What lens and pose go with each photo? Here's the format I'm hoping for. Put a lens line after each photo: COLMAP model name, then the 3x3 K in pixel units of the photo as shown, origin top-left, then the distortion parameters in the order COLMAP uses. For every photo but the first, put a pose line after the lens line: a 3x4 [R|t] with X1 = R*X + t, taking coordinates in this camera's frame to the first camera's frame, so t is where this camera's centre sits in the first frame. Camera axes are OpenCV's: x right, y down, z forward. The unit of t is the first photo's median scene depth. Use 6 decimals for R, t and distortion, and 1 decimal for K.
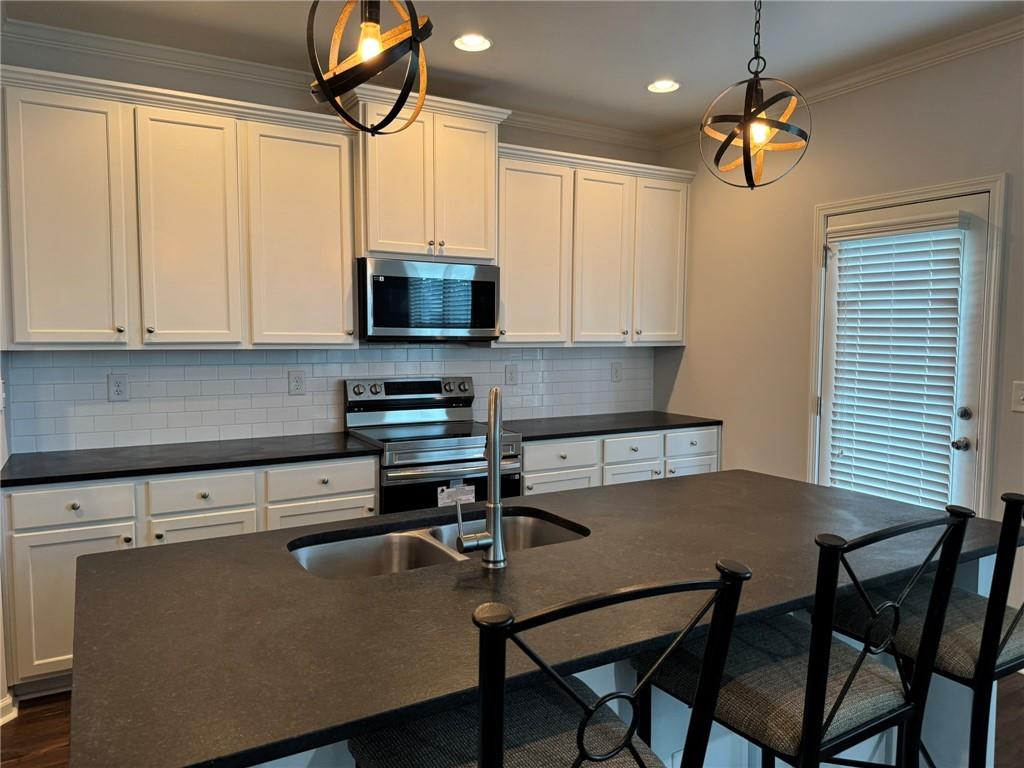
lens RADIAL K [[725.5, 0, 511.3], [0, 725.5, 386.1], [0, 0, 1]] dist [0.082052, -0.121544]
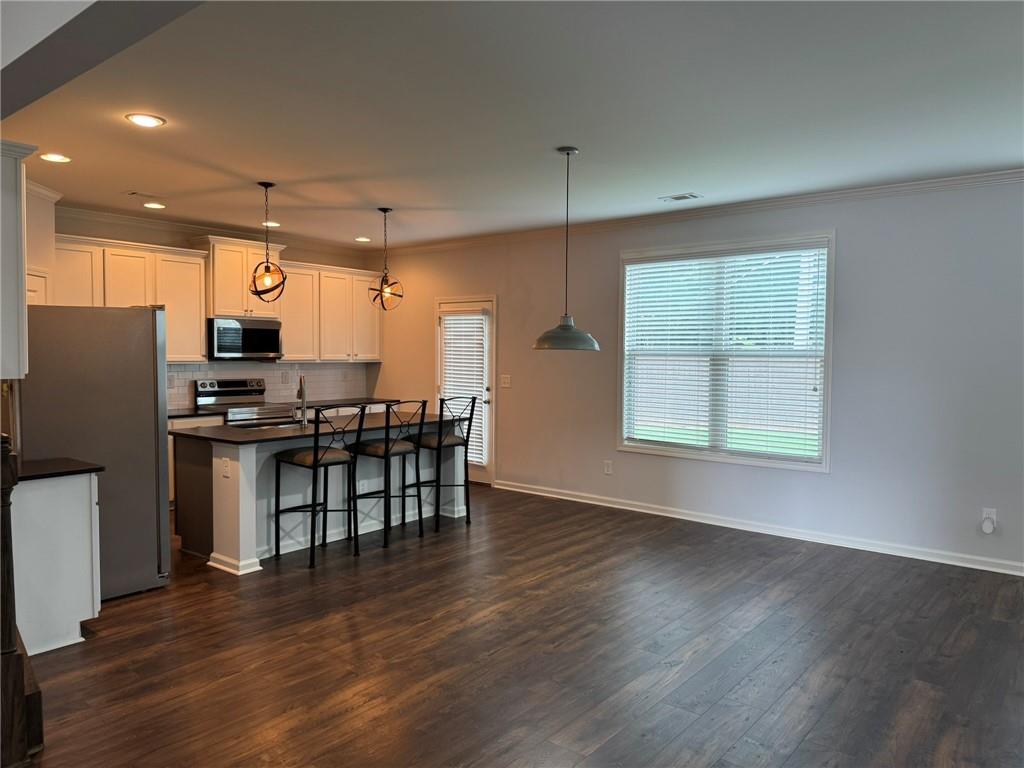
lens RADIAL K [[710.4, 0, 528.8], [0, 710.4, 381.1], [0, 0, 1]] dist [0.081490, -0.178006]
pose [[0.926890, -0.011877, 0.375146, -0.129927], [0.022807, 0.999435, -0.024708, 0.062126], [-0.374641, 0.031457, 0.926636, -1.096405]]
